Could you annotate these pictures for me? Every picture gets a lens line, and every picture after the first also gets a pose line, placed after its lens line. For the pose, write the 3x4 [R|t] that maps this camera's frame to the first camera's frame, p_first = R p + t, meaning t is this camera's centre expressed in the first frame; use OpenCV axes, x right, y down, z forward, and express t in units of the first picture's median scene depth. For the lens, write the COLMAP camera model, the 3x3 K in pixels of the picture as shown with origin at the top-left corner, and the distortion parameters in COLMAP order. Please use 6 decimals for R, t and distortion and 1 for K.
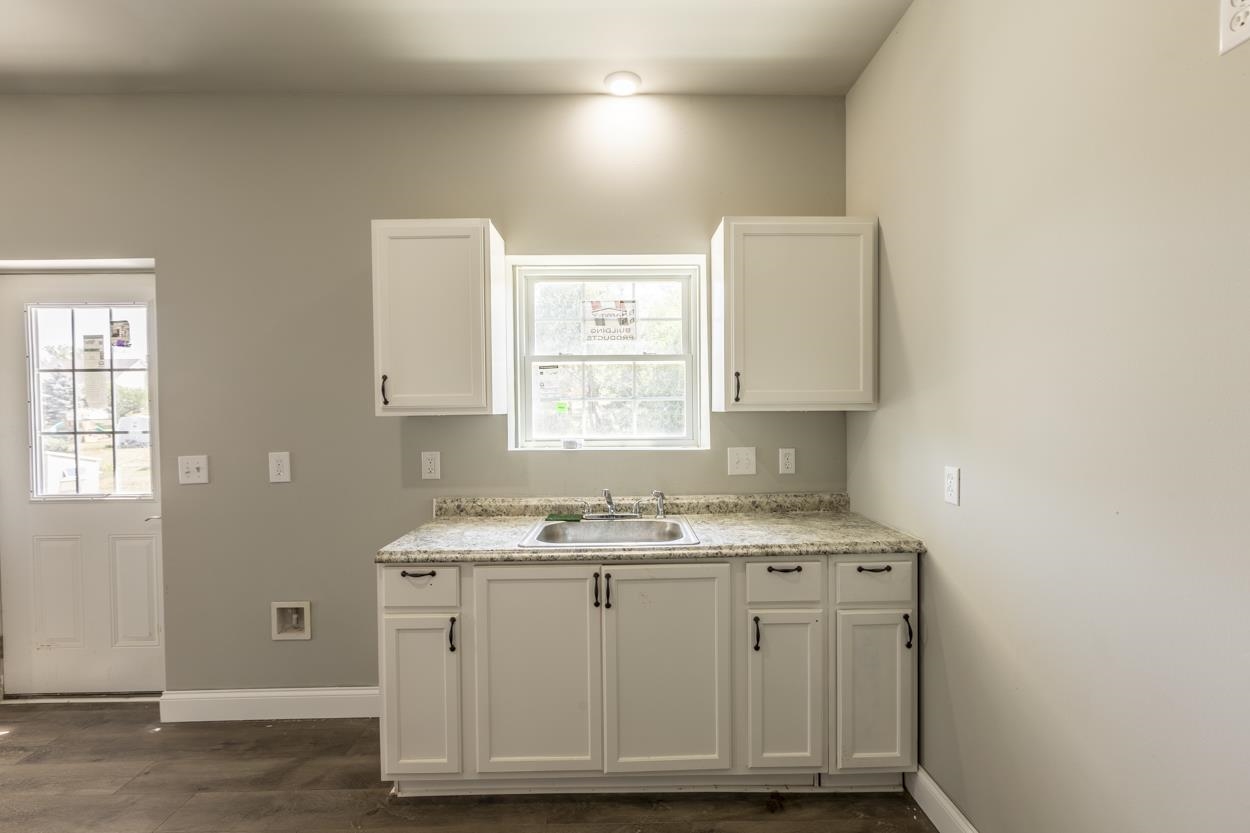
lens RADIAL K [[559.5, 0, 625.6], [0, 559.5, 419.1], [0, 0, 1]] dist [0.002142, -0.000228]
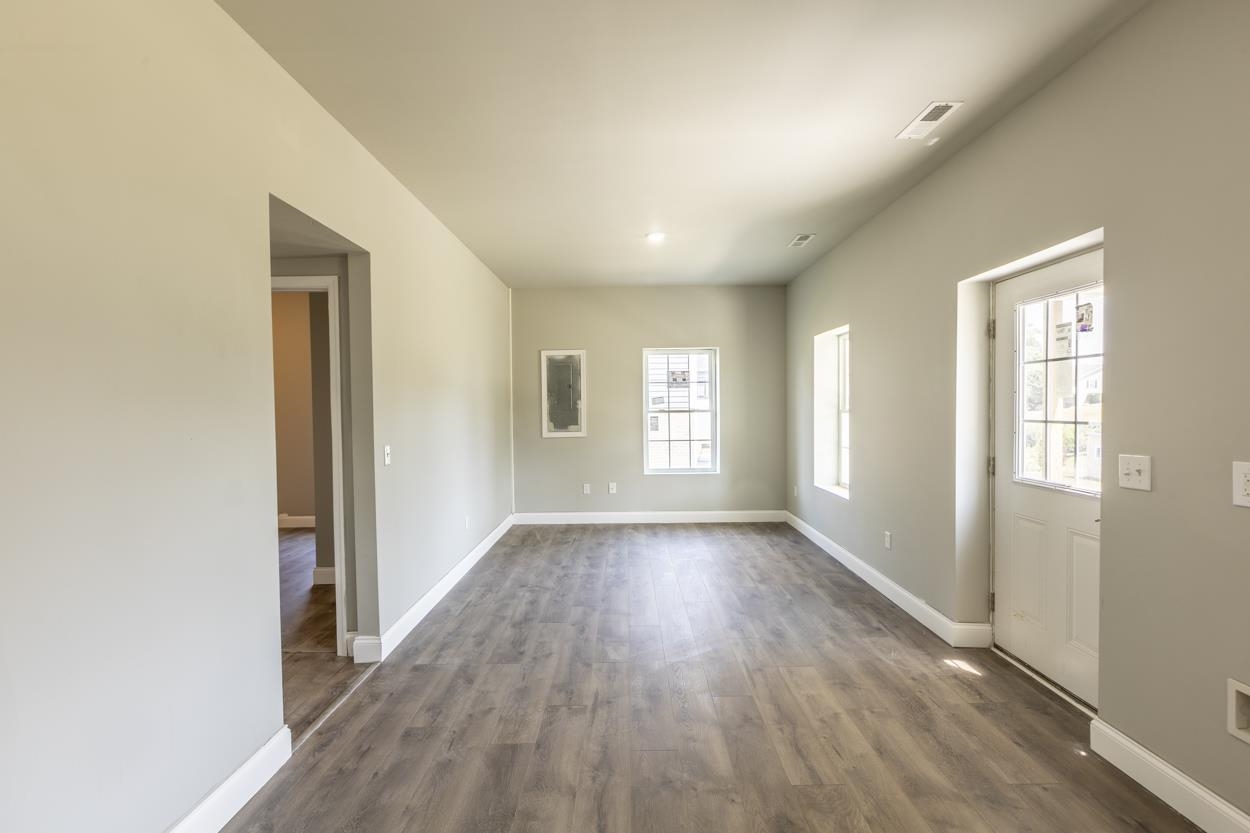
lens RADIAL K [[559.5, 0, 625.6], [0, 559.5, 419.1], [0, 0, 1]] dist [0.002142, -0.000228]
pose [[-0.016881, 0.033930, -0.999282, 0.057895], [-0.009914, 0.999369, 0.034100, -0.007501], [0.999808, 0.010482, -0.016534, 0.256361]]
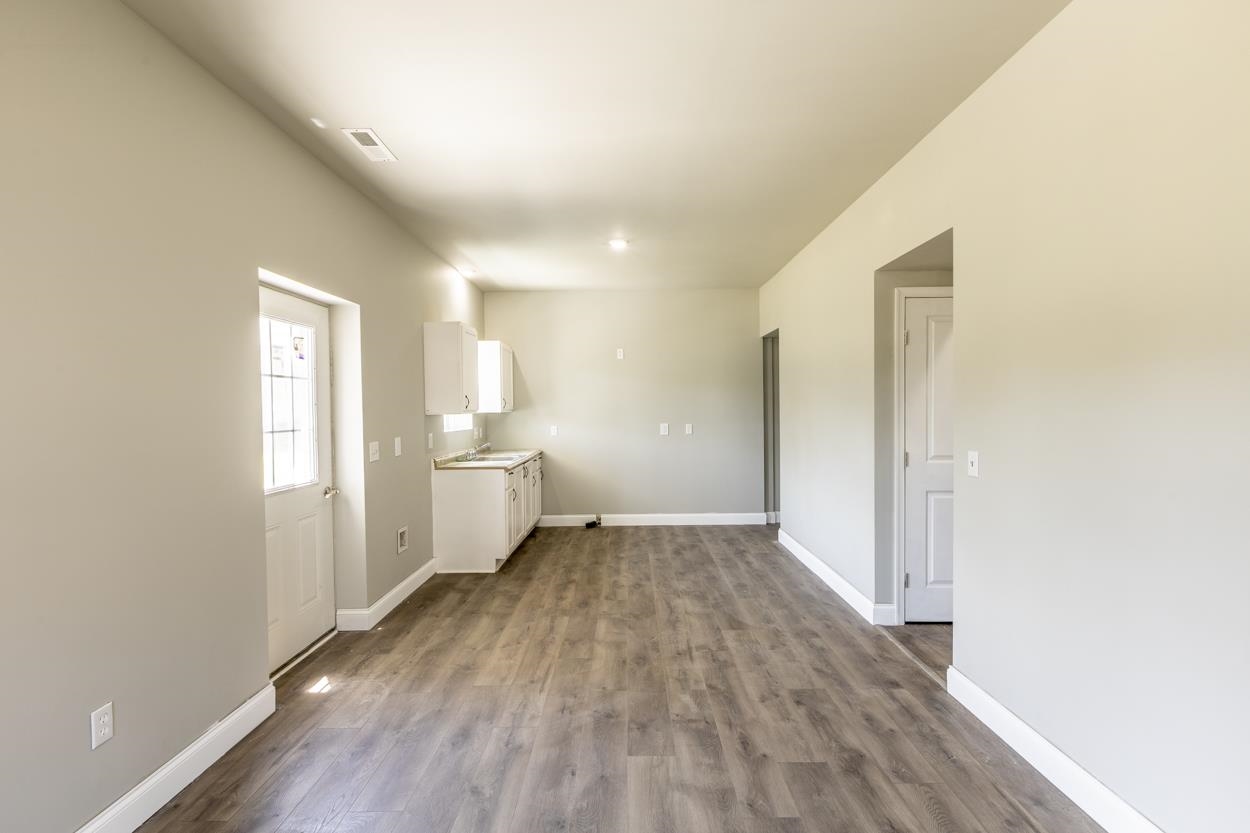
lens RADIAL K [[559.5, 0, 625.6], [0, 559.5, 419.1], [0, 0, 1]] dist [0.002142, -0.000228]
pose [[0.018372, -0.008458, 0.999795, -2.154863], [0.032496, 0.999441, 0.007858, 0.013658], [-0.999303, 0.032345, 0.018637, 0.292463]]
